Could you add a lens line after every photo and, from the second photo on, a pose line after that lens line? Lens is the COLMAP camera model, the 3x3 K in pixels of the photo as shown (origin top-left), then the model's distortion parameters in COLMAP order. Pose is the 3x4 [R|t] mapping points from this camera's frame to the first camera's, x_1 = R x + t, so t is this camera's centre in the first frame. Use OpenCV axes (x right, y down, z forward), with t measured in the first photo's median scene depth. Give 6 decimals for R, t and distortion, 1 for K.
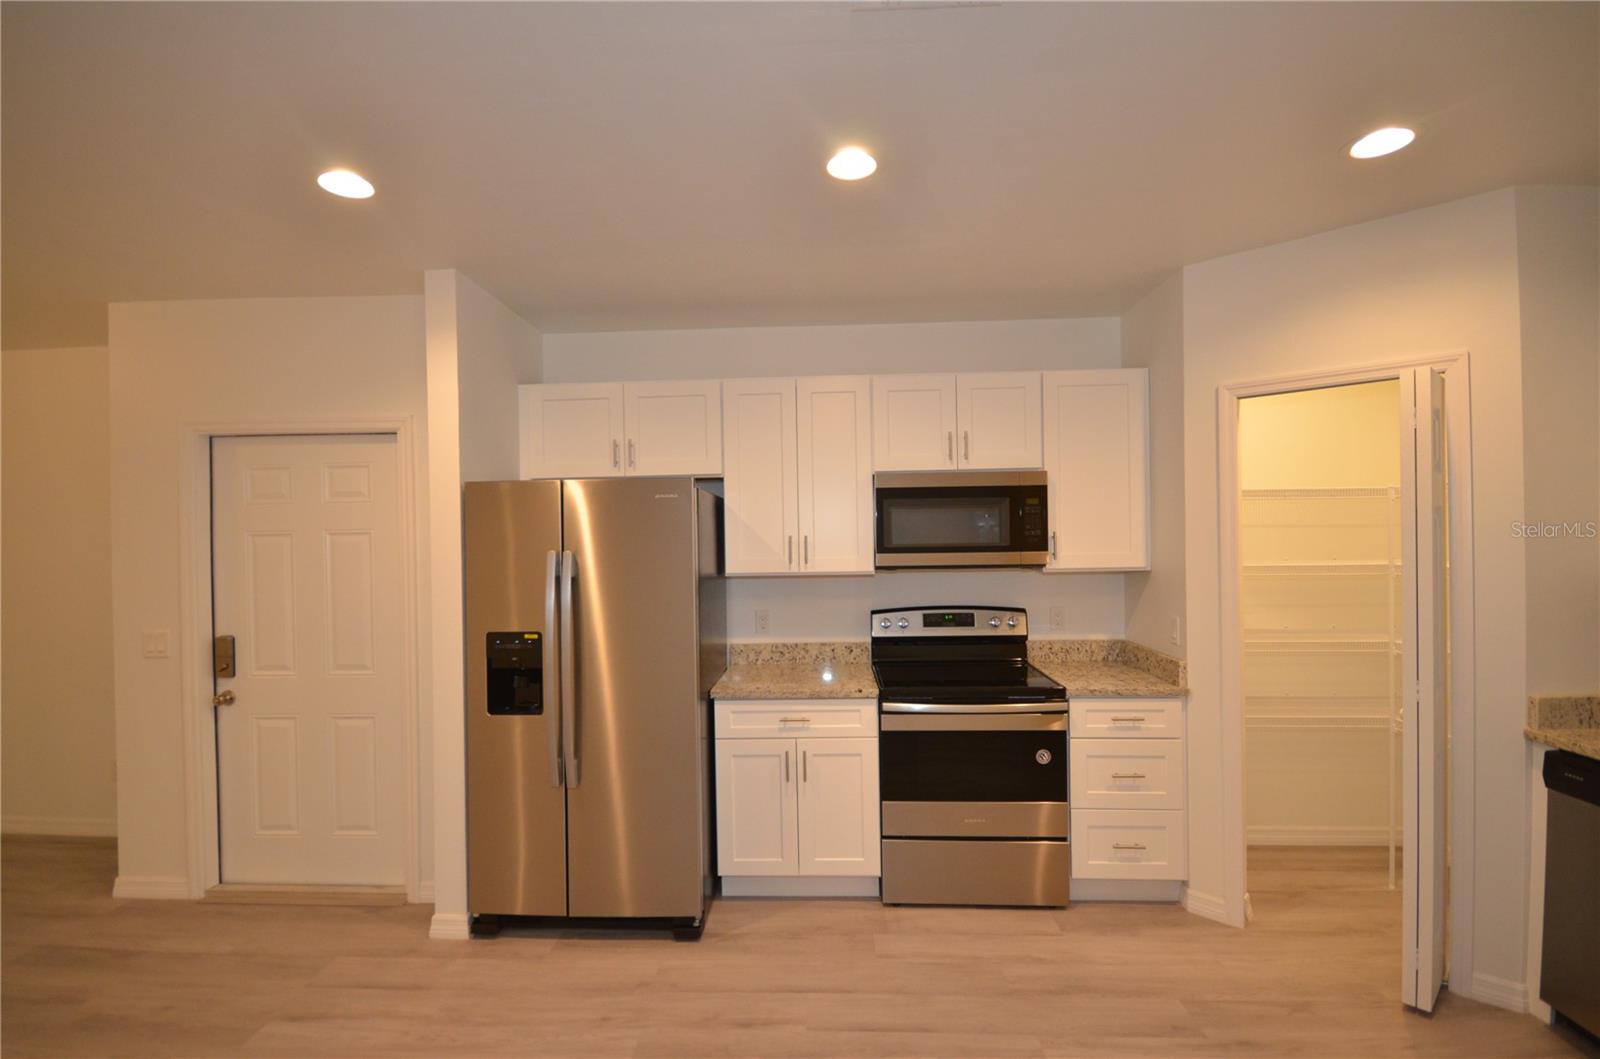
lens RADIAL K [[701.7, 0, 800.0], [0, 701.7, 529.5], [0, 0, 1]] dist [-0.001168, -0.008060]
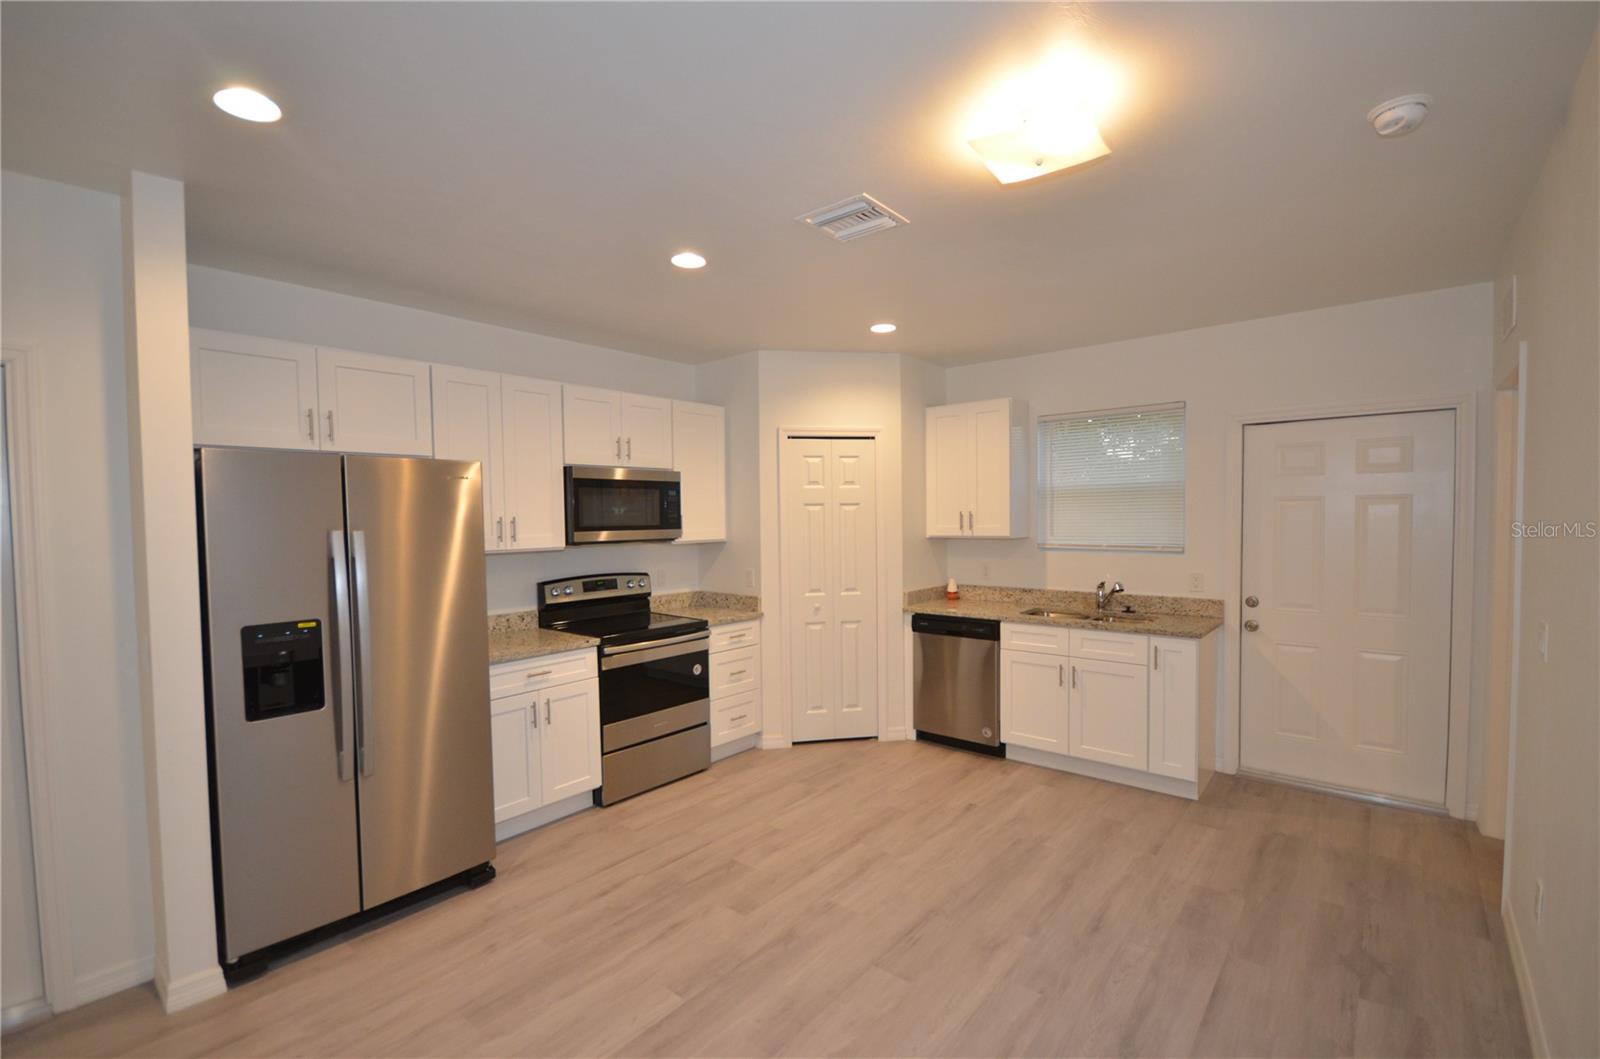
lens RADIAL K [[701.7, 0, 800.0], [0, 701.7, 529.5], [0, 0, 1]] dist [-0.001168, -0.008060]
pose [[0.605646, -0.008102, 0.795693, -0.671531], [-0.001592, 0.999934, 0.011394, 0.017058], [-0.795733, -0.008168, 0.605593, -0.048516]]
